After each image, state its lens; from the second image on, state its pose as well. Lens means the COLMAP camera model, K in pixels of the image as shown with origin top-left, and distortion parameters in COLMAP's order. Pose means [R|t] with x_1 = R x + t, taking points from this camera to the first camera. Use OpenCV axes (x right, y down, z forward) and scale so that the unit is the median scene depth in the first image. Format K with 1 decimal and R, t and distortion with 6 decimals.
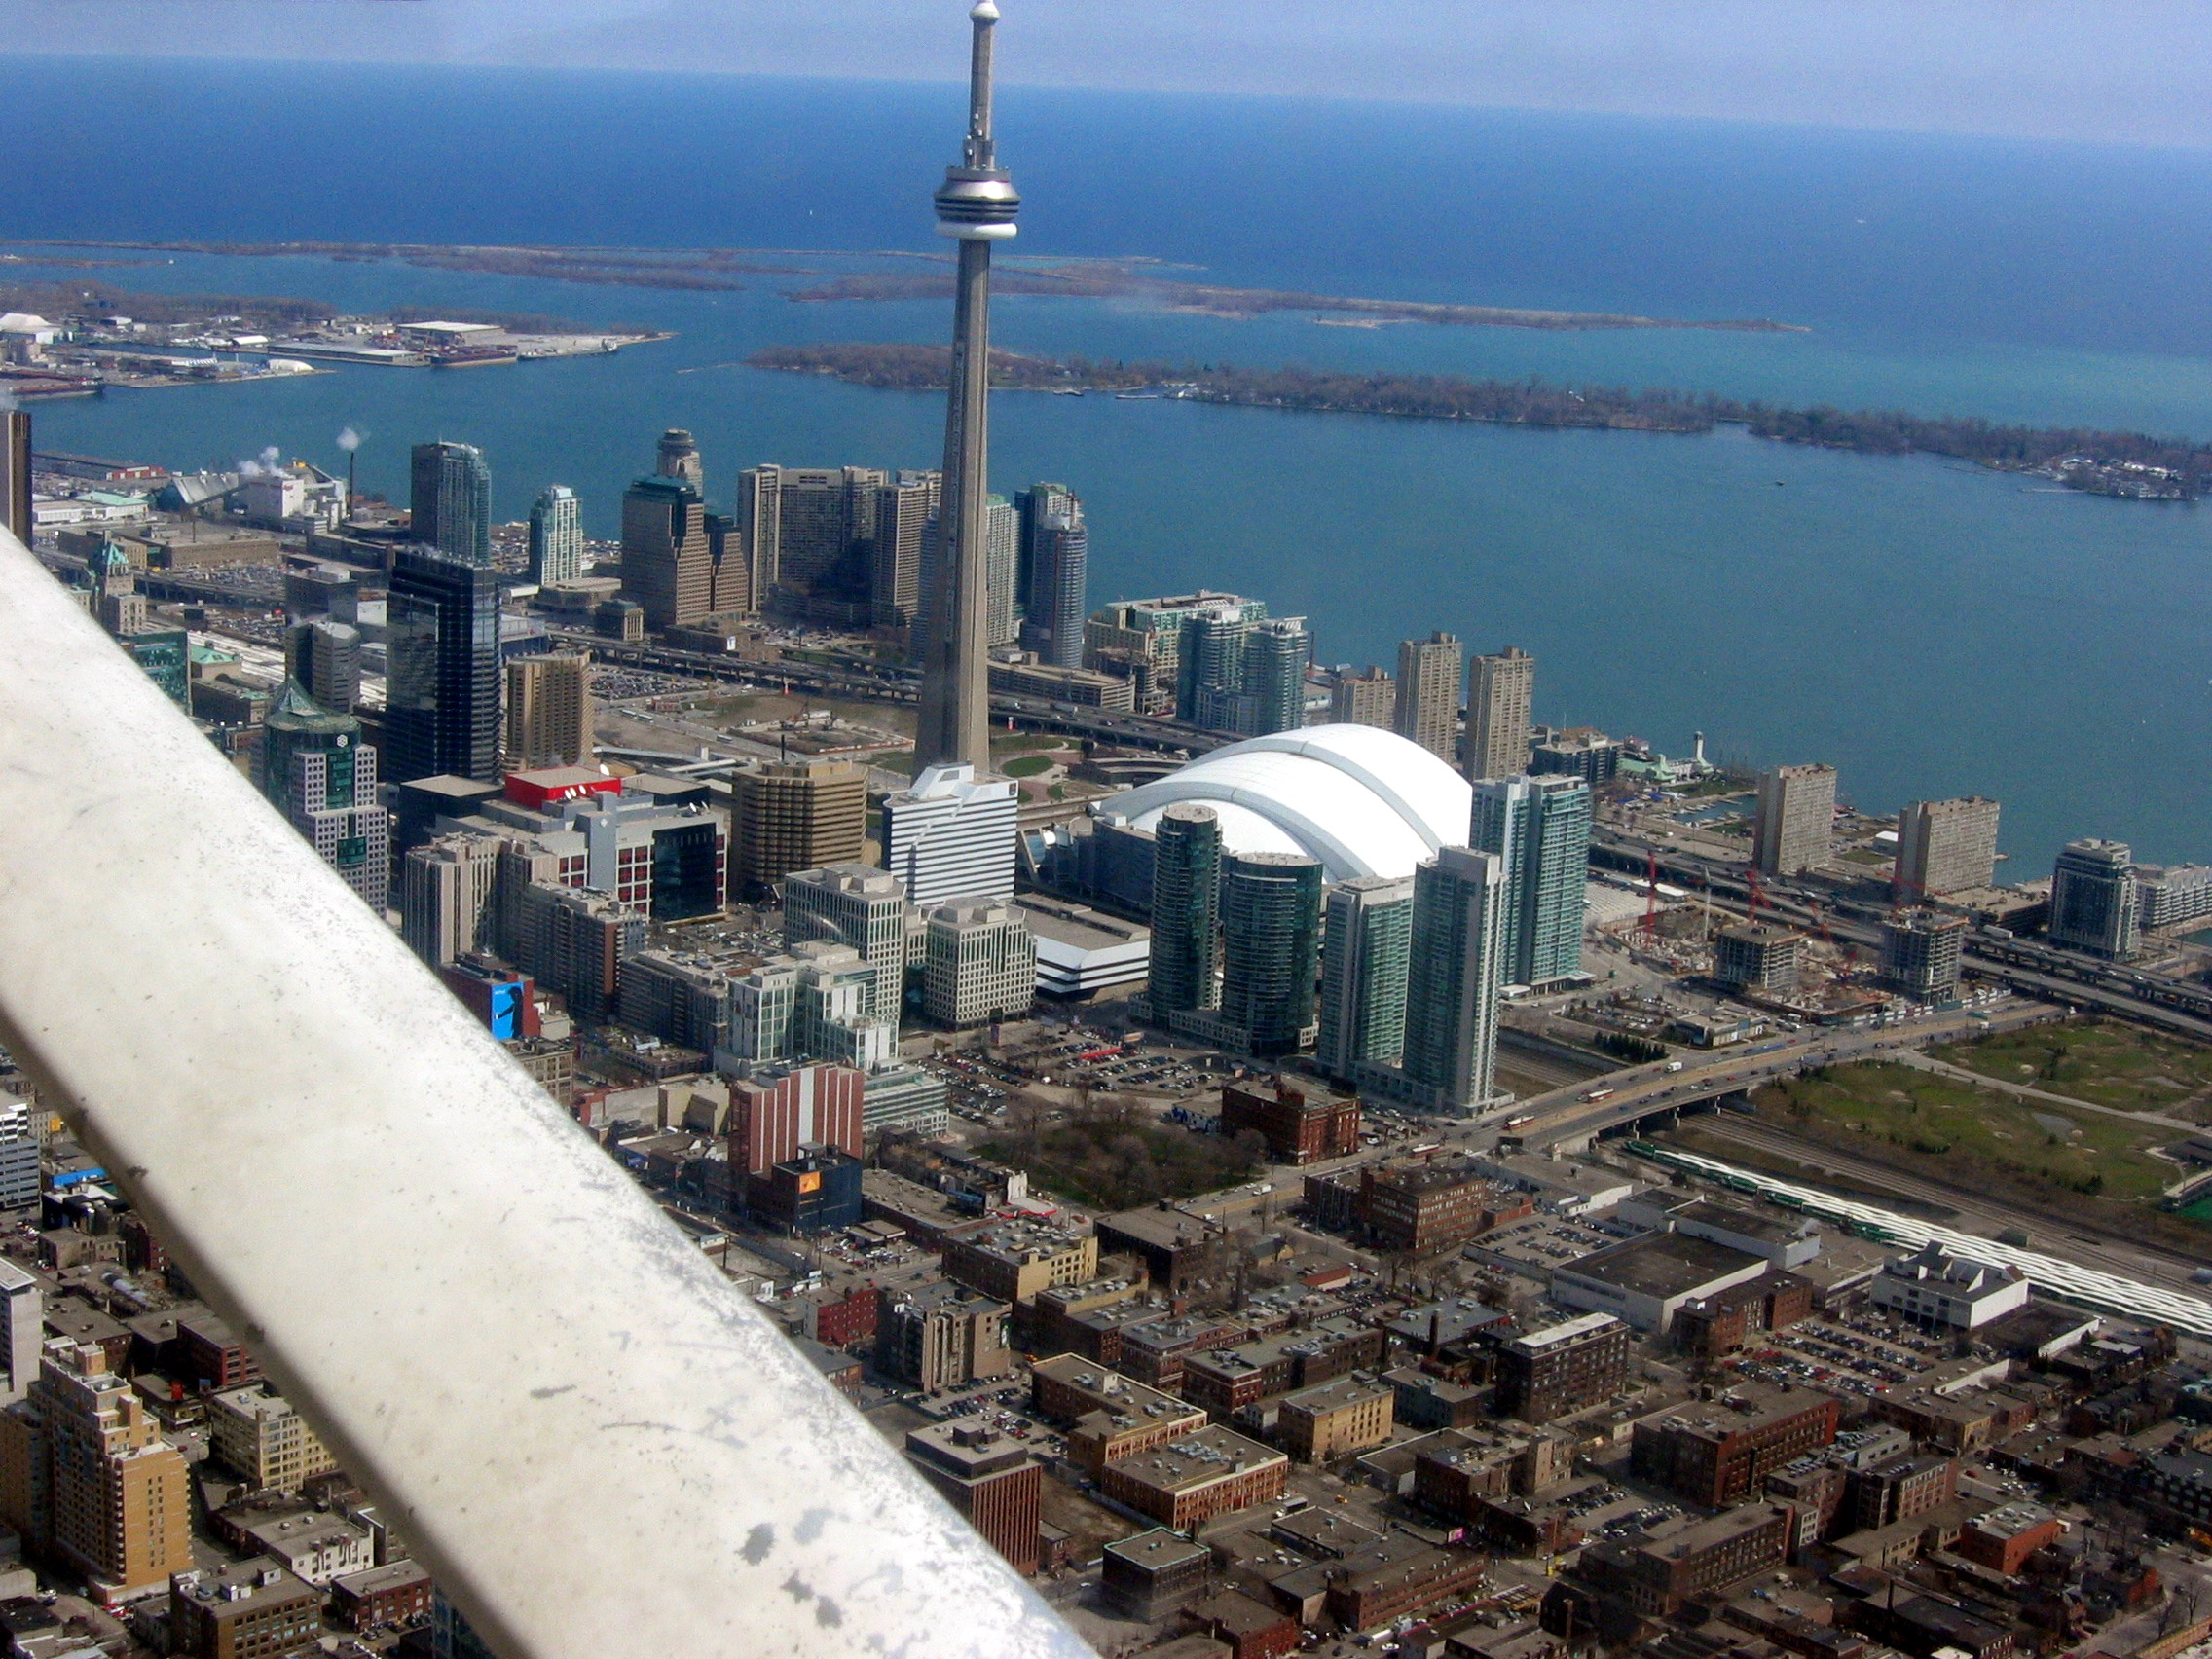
lens RADIAL K [[3620.9, 0, 1093.6], [0, 3620.9, 836.0], [0, 0, 1]] dist [-0.150628, 0.000000]
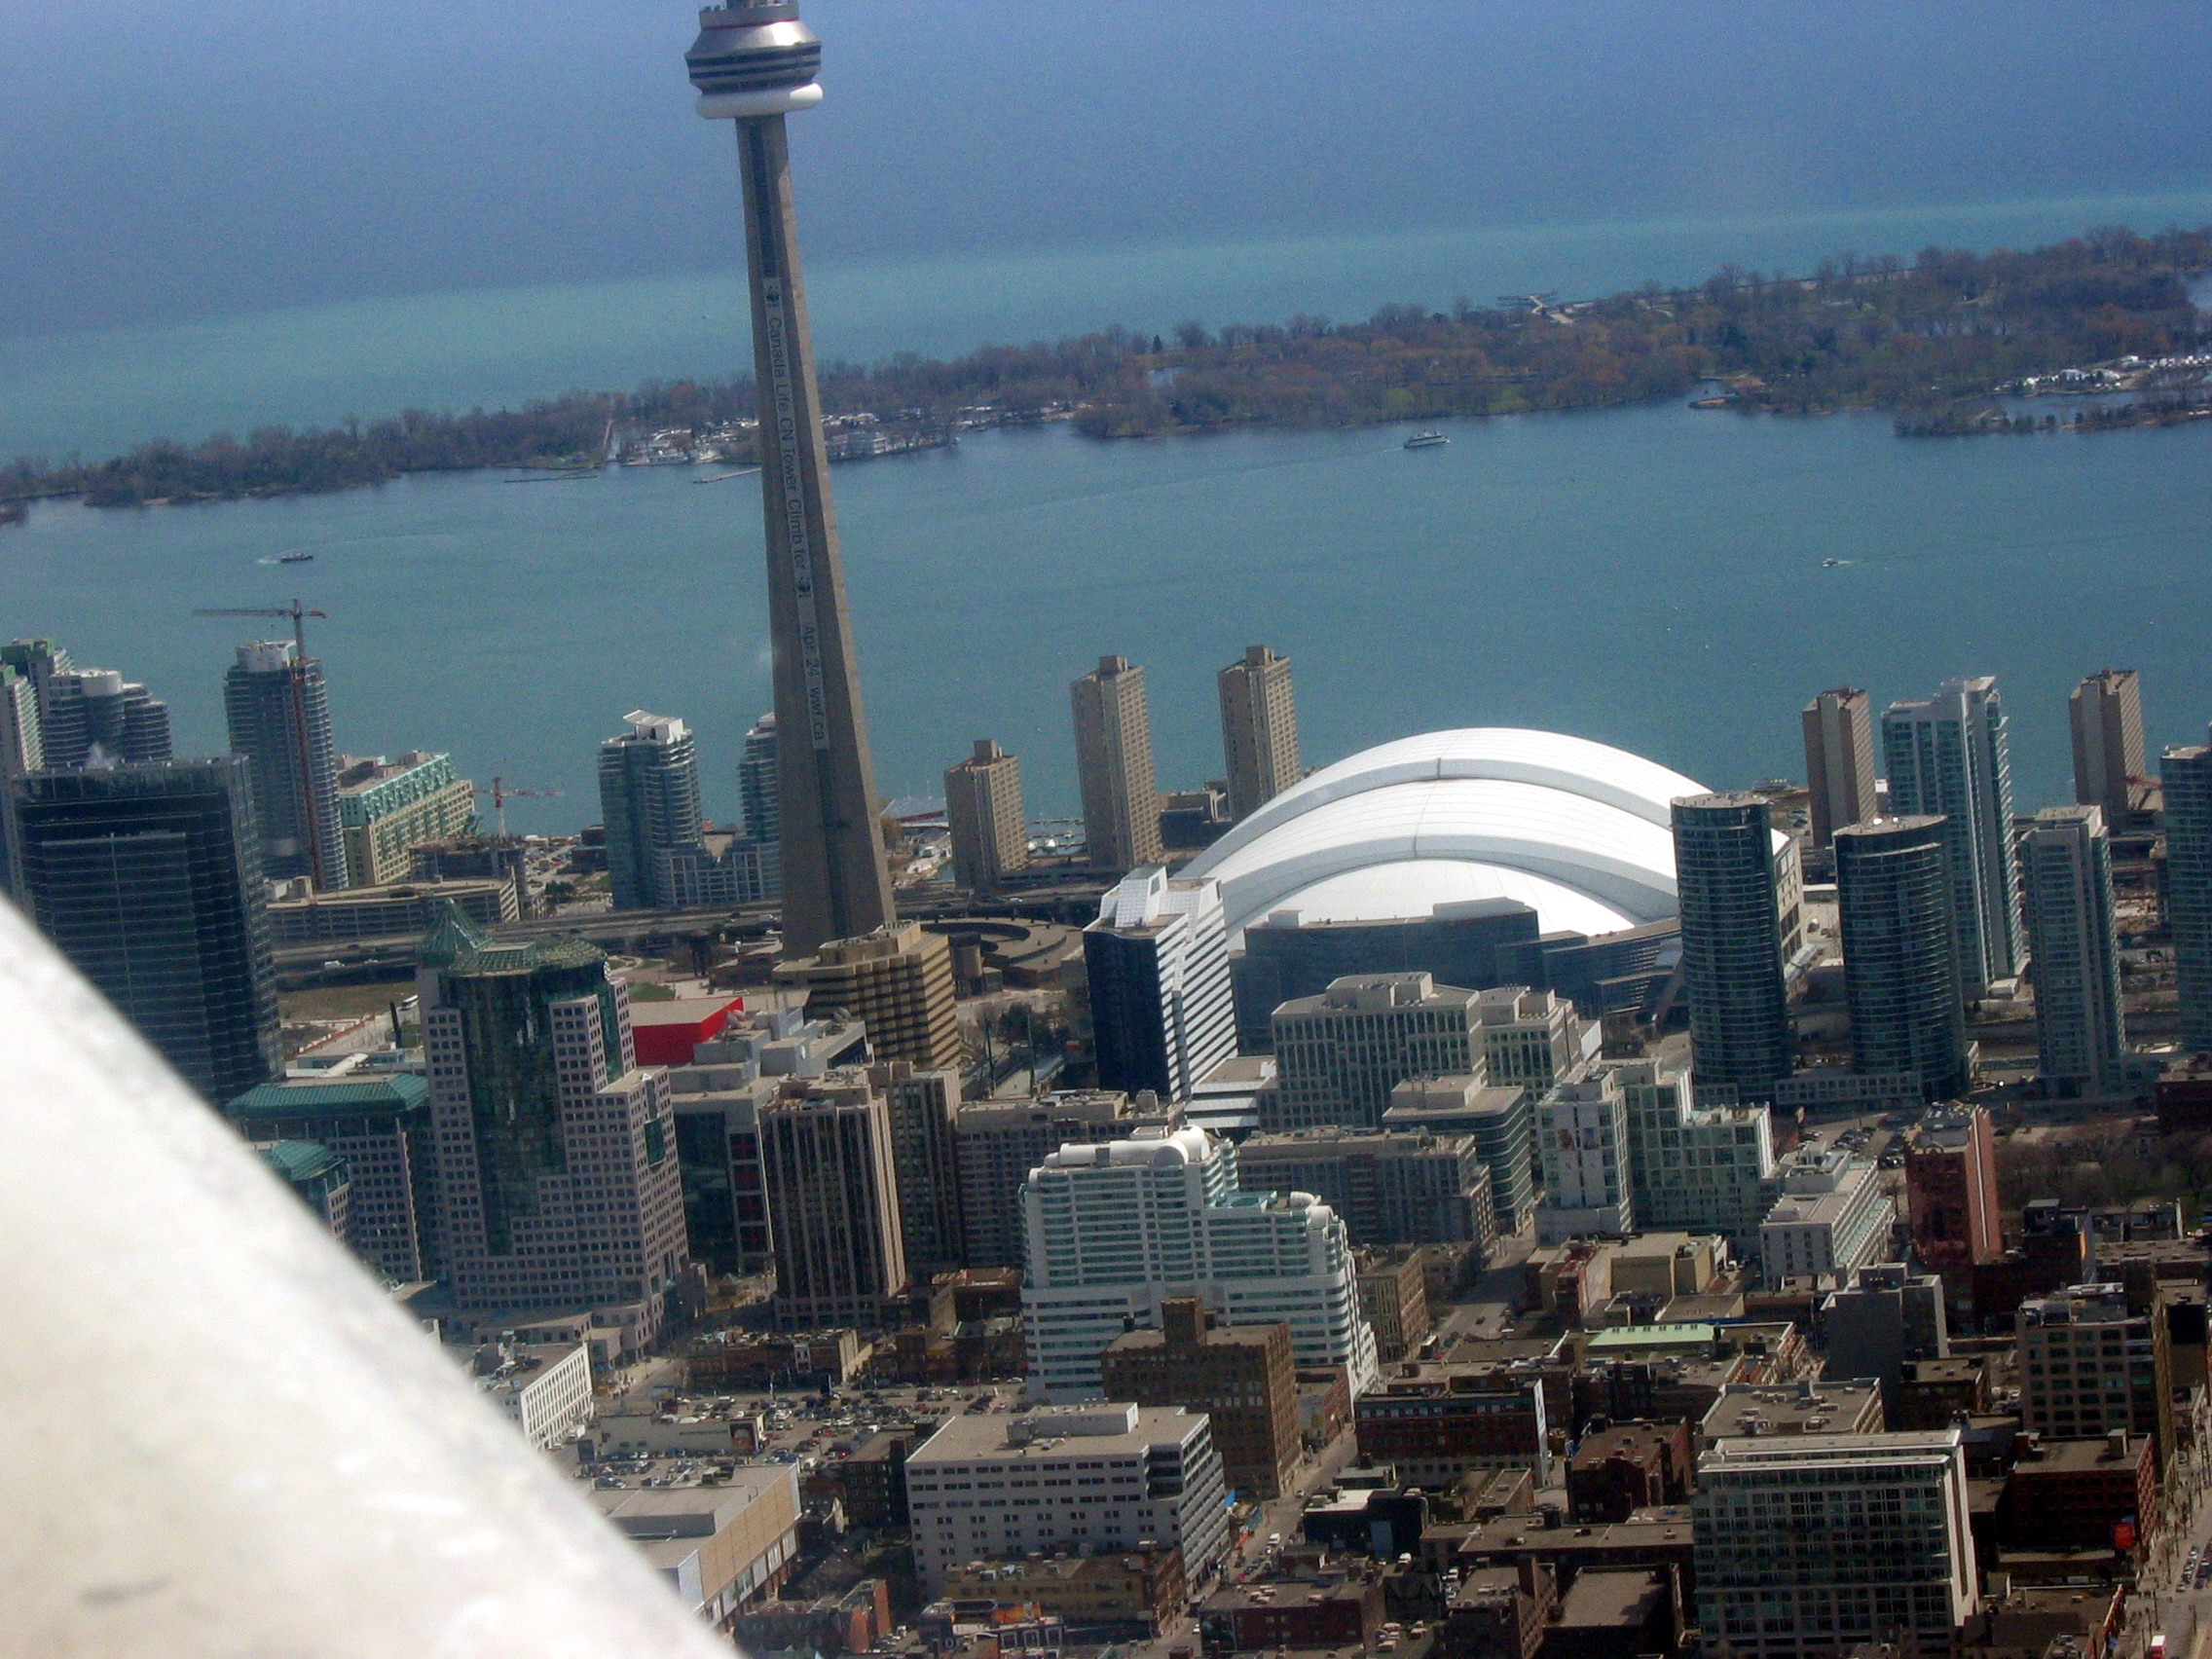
lens RADIAL K [[7117.5, 0, 1103.9], [0, 7117.5, 818.6], [0, 0, 1]] dist [-0.021484, 0.000000]
pose [[0.830690, -0.205602, 0.517379, -0.632511], [0.251057, 0.967796, -0.018498, -0.006179], [-0.496914, 0.145258, 0.855556, -0.086473]]
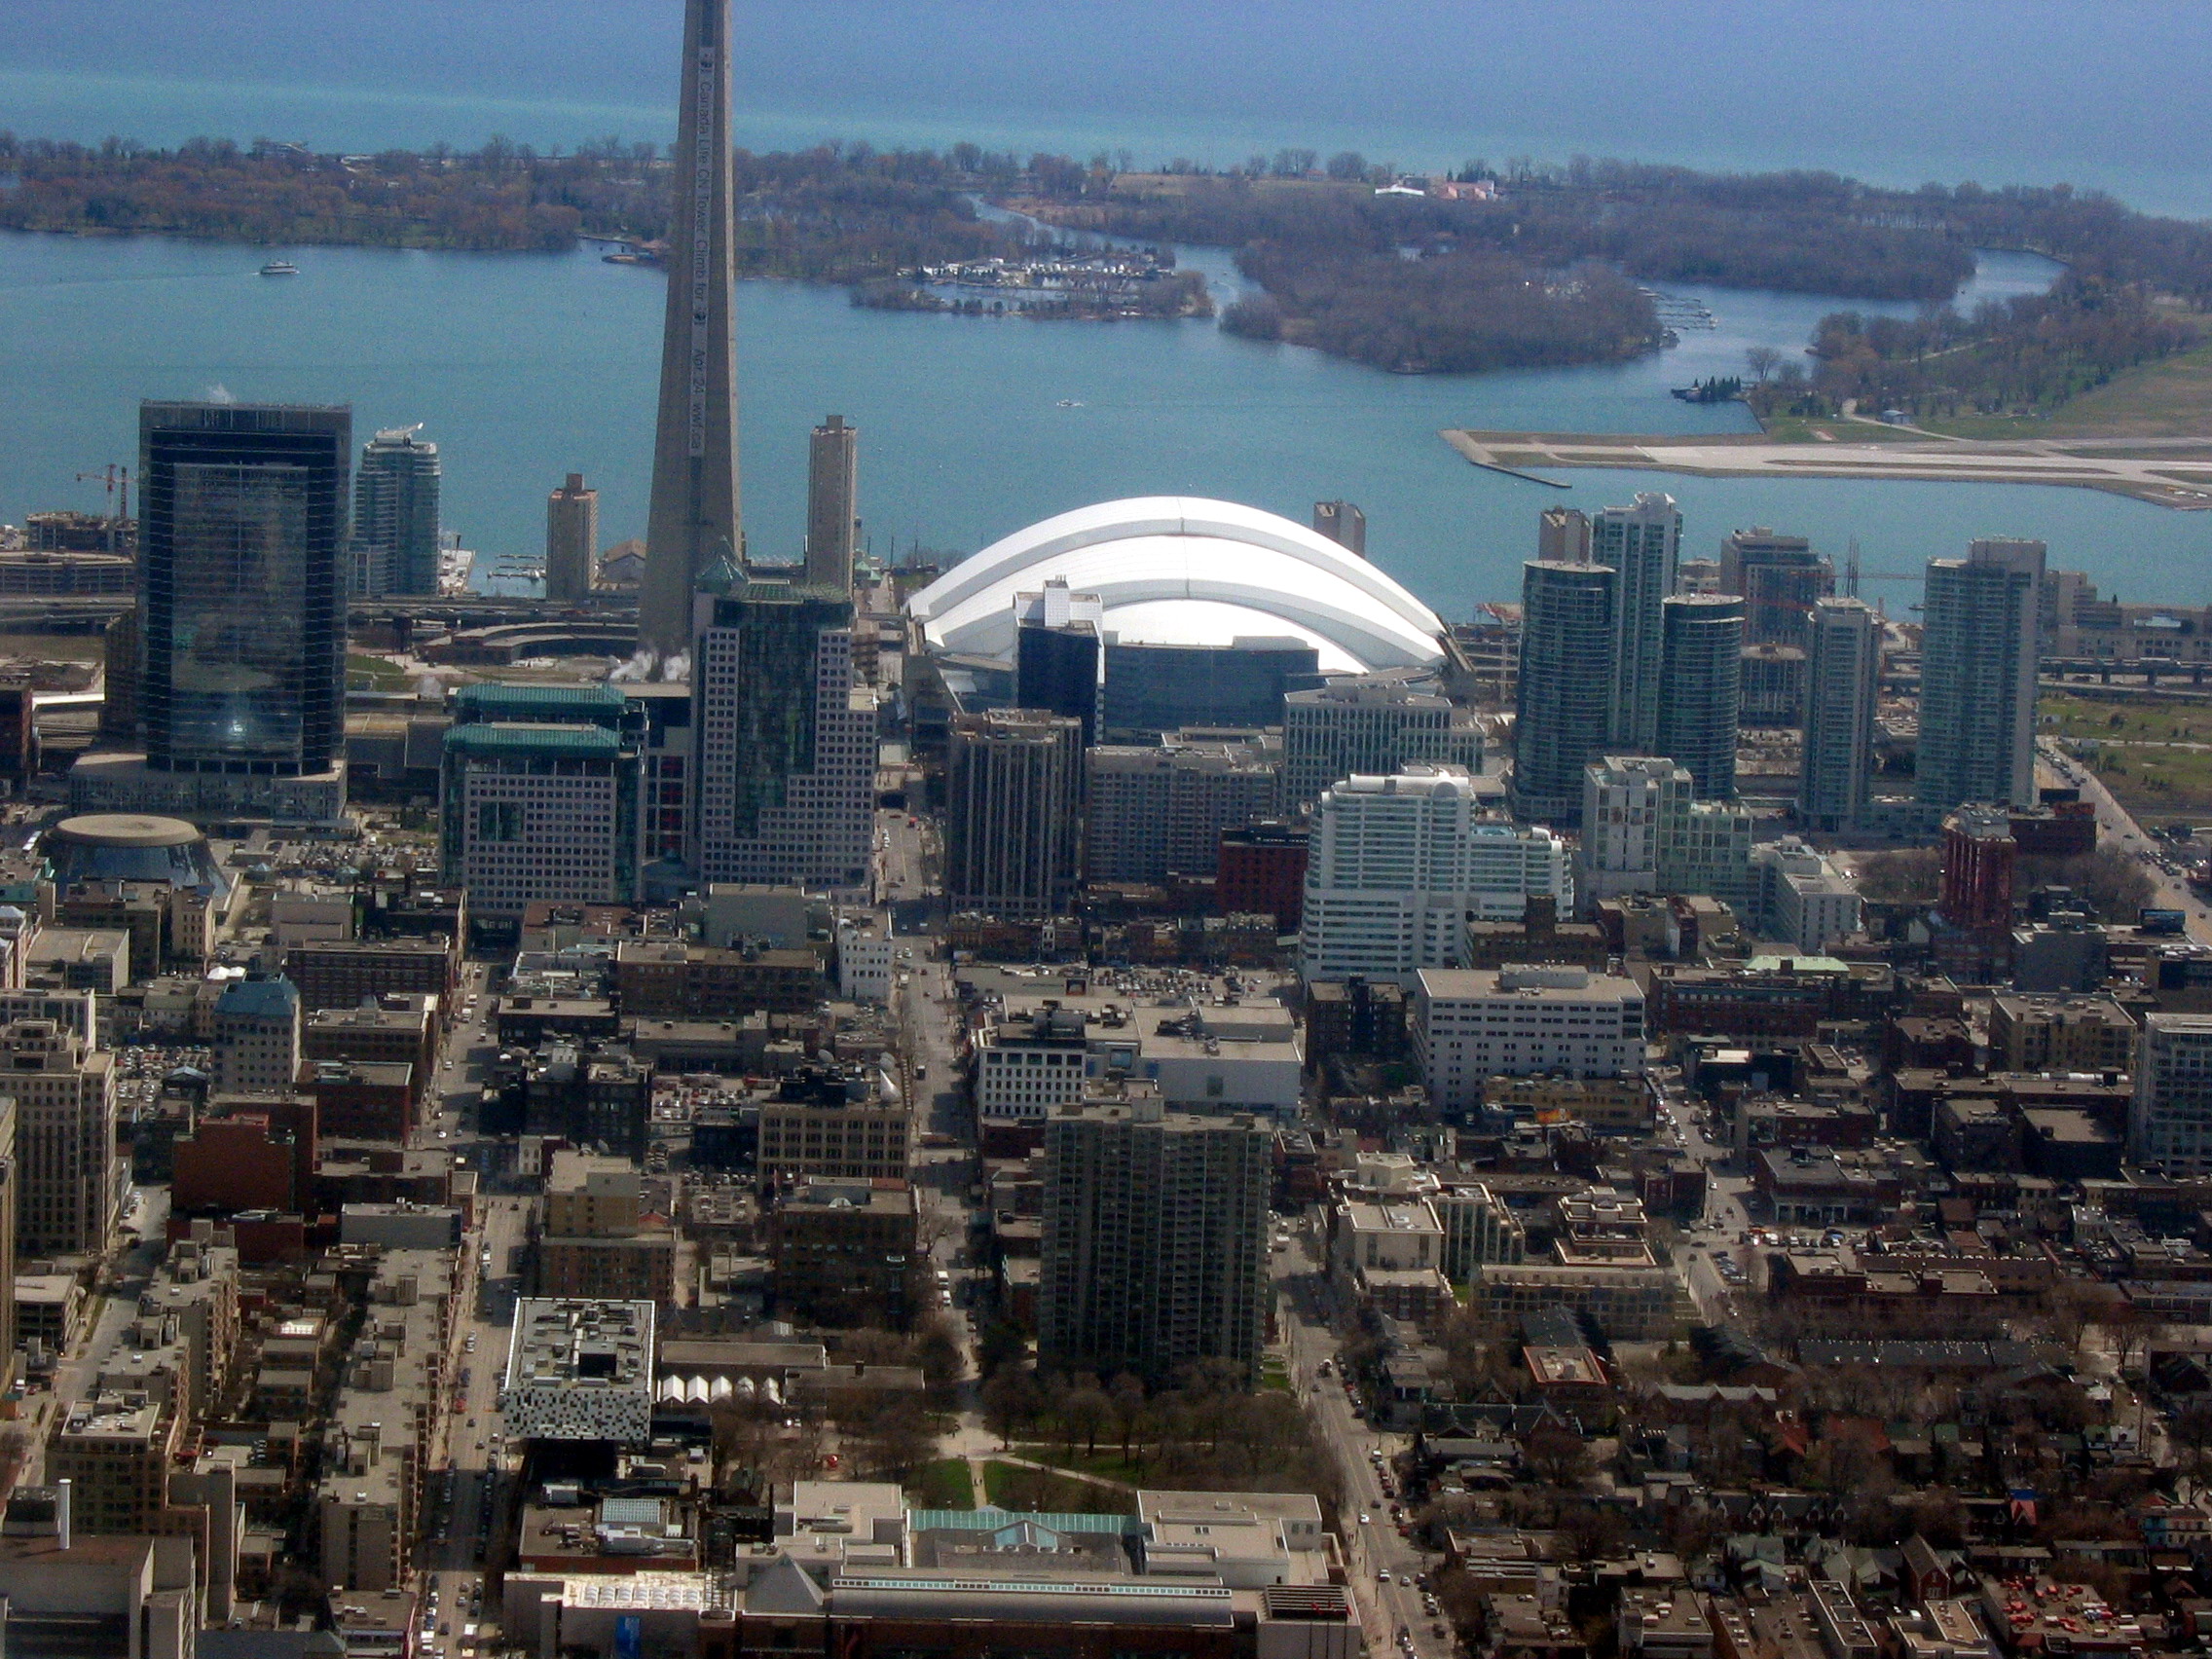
lens RADIAL K [[7117.5, 0, 1111.2], [0, 7117.5, 839.9], [0, 0, 1]] dist [-0.021484, 0.000000]
pose [[0.649447, -0.147998, 0.745865, -1.053444], [0.158002, 0.985733, 0.058017, -0.046366], [-0.743810, 0.080169, 0.663565, -0.015815]]
